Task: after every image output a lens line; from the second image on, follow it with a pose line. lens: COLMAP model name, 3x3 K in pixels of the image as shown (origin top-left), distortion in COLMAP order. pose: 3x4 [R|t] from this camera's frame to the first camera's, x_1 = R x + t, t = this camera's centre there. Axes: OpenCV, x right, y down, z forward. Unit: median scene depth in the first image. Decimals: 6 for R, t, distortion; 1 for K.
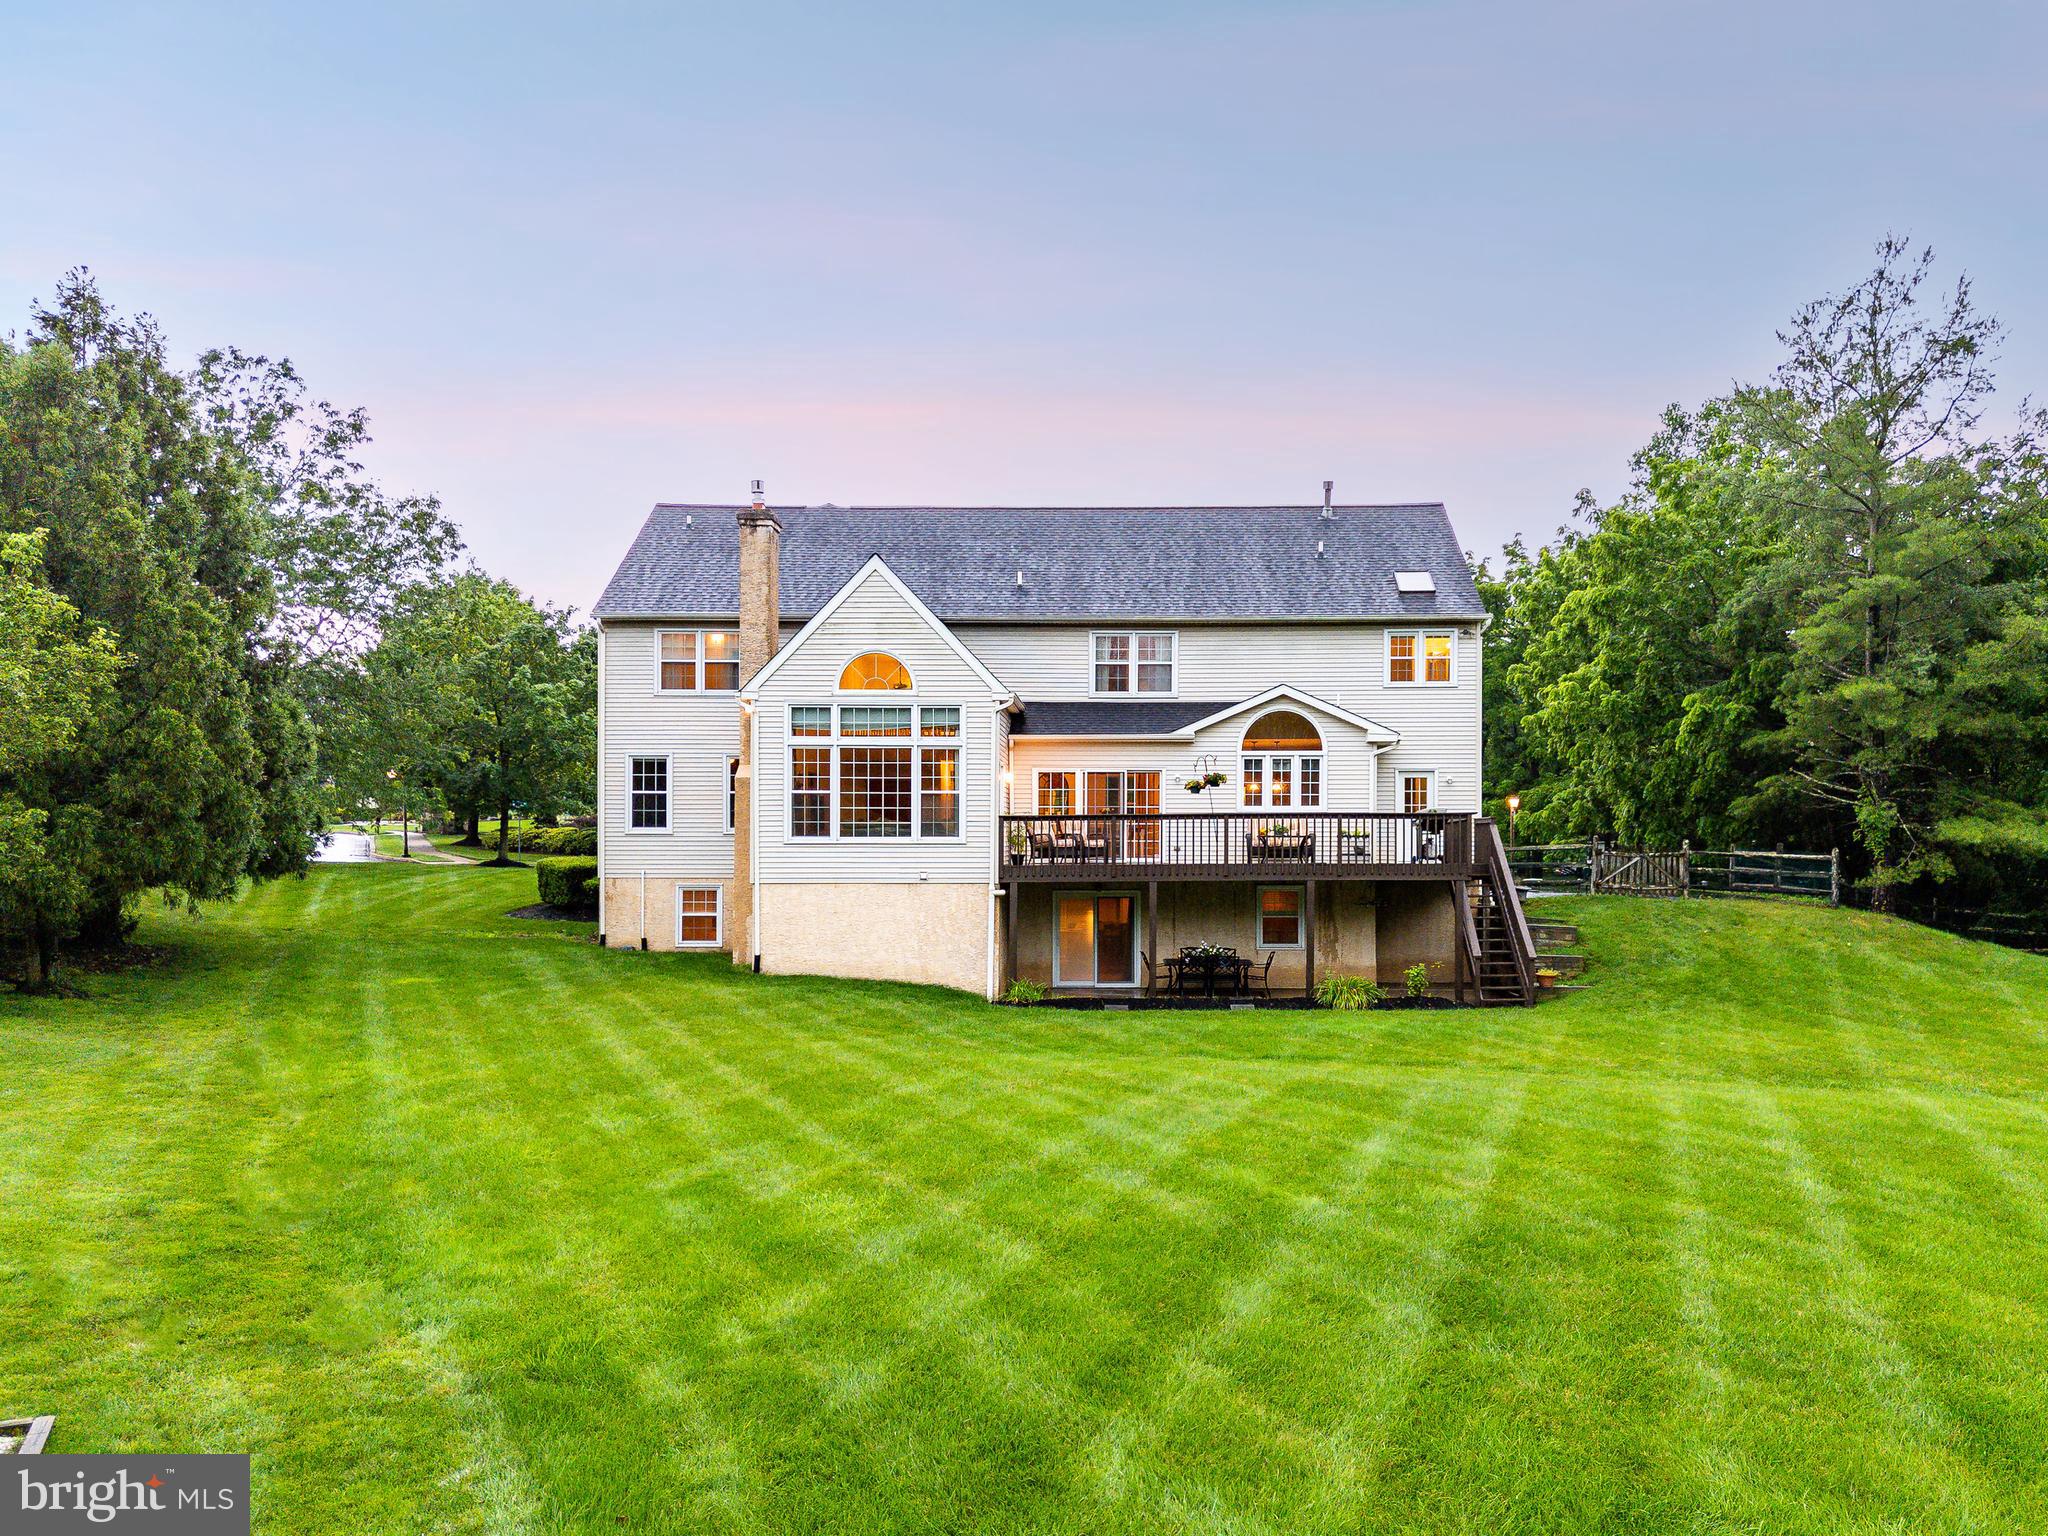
lens RADIAL K [[1711.3, 0, 1121.1], [0, 1711.3, 892.8], [0, 0, 1]] dist [0.055780, -0.000103]
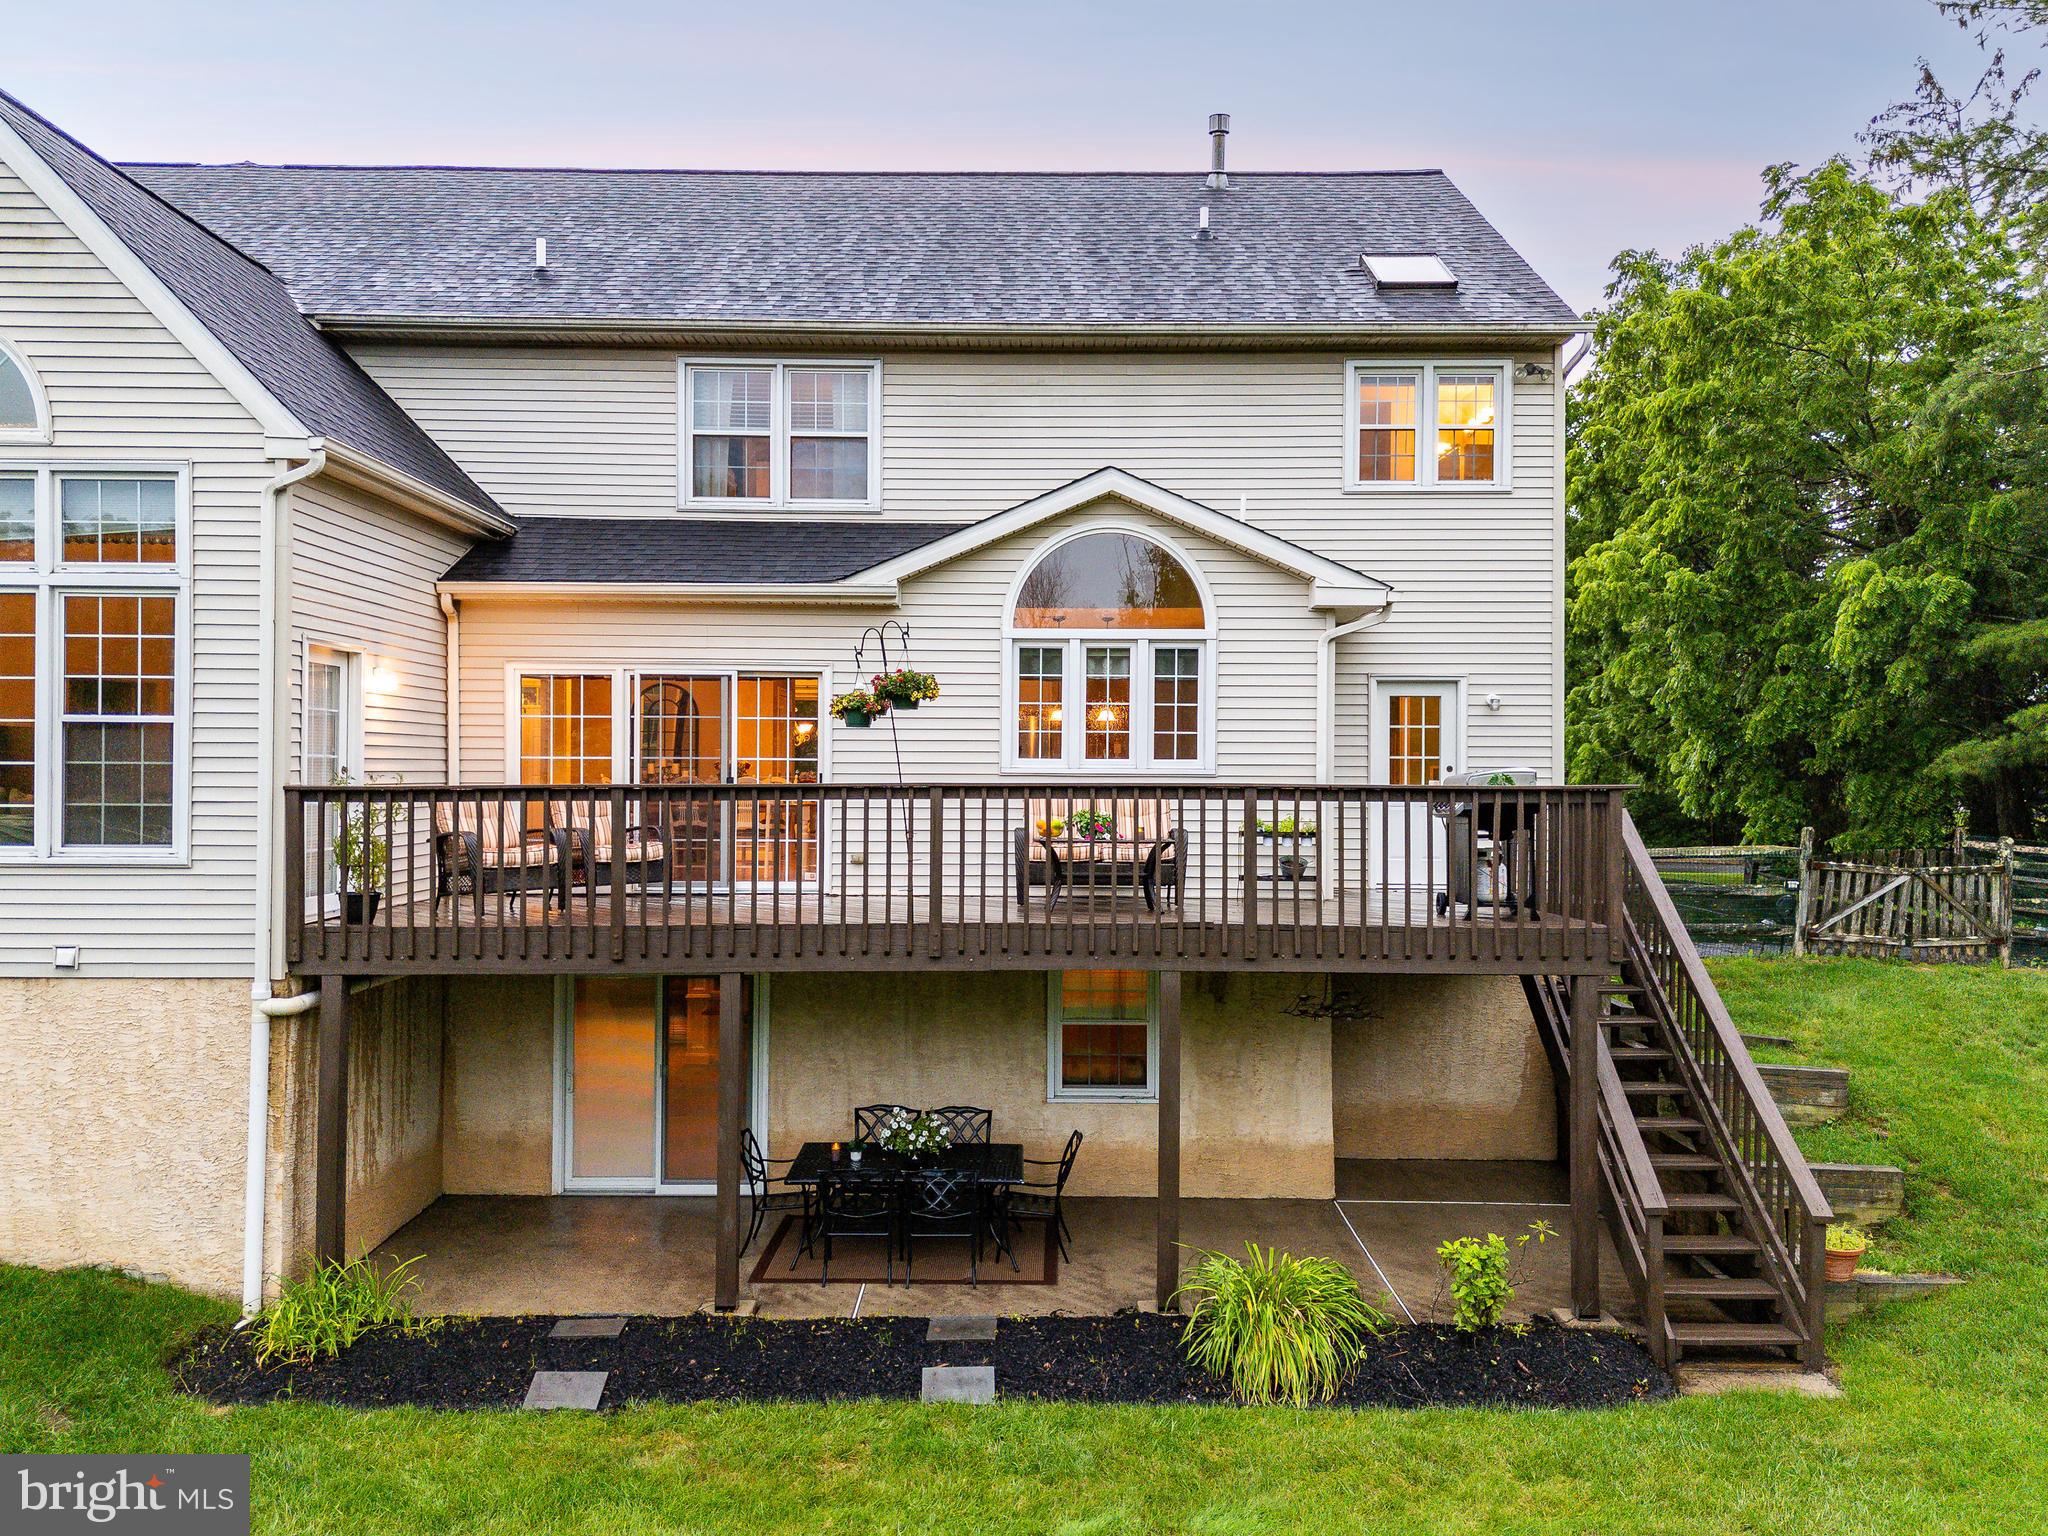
lens RADIAL K [[1570.1, 0, 1027.2], [0, 1570.1, 757.3], [0, 0, 1]] dist [0.046414, 0.001314]
pose [[0.999977, 0.006607, -0.001213, 0.074316], [-0.006651, 0.999177, -0.040020, -0.035539], [0.000948, 0.040027, 0.999198, 0.613579]]
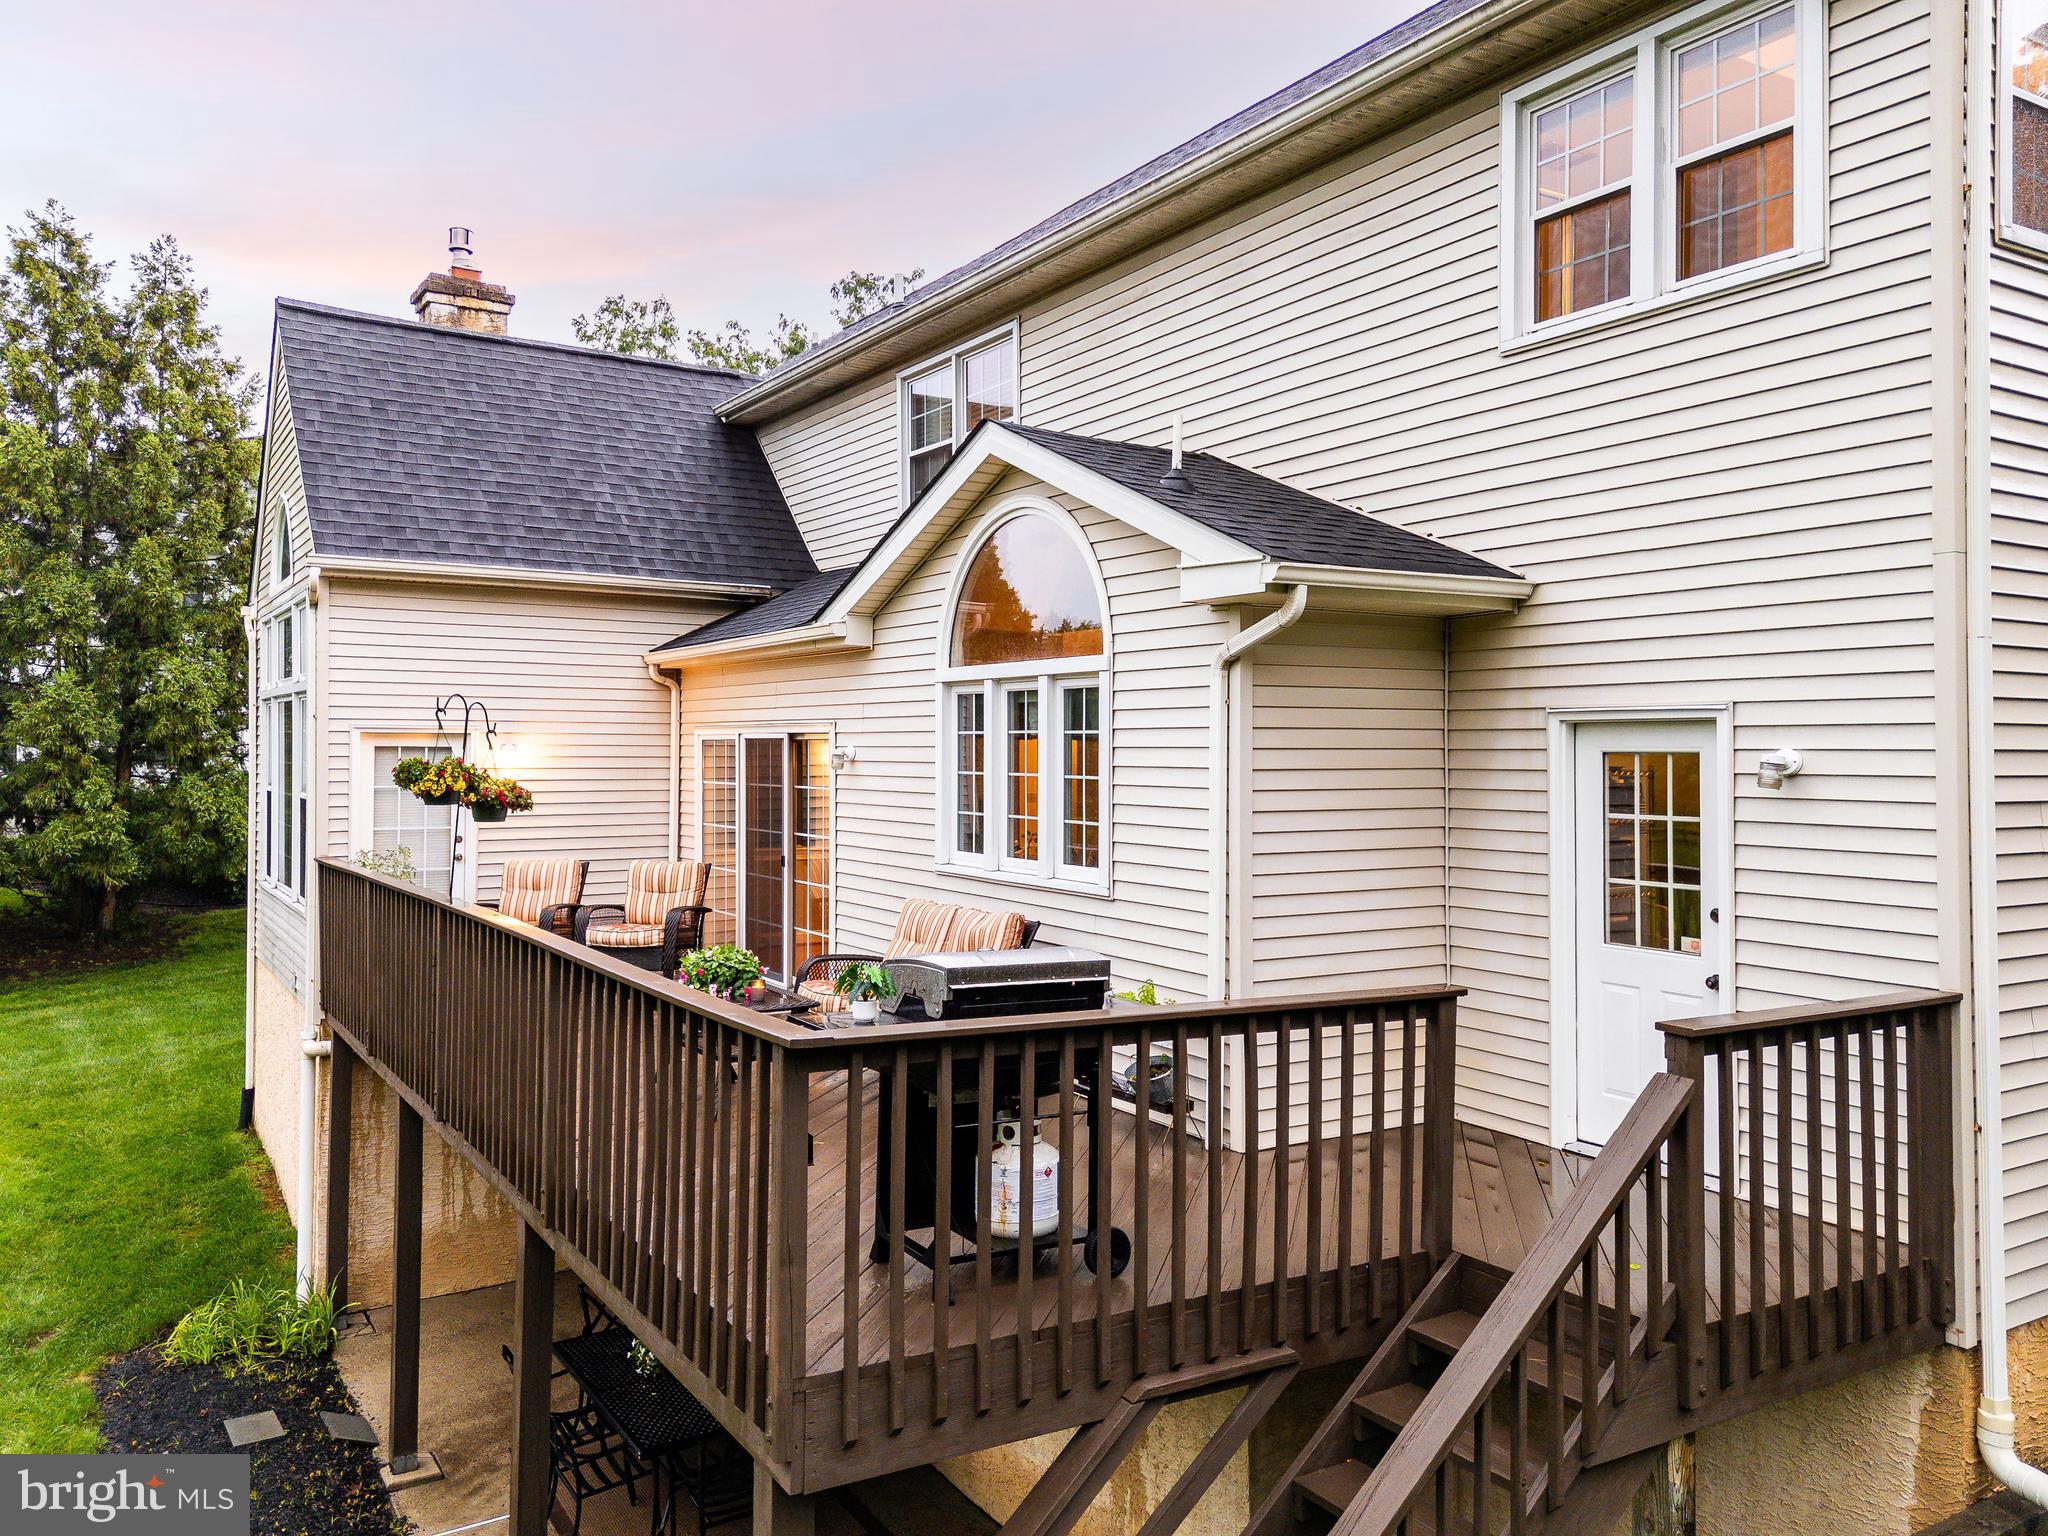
lens RADIAL K [[1570.1, 0, 1027.2], [0, 1570.1, 757.3], [0, 0, 1]] dist [0.046414, 0.001314]
pose [[0.524263, 0.005909, -0.851536, 0.309673], [-0.039625, 0.999062, -0.017463, -0.062830], [0.850634, 0.042897, 0.524005, 0.867188]]
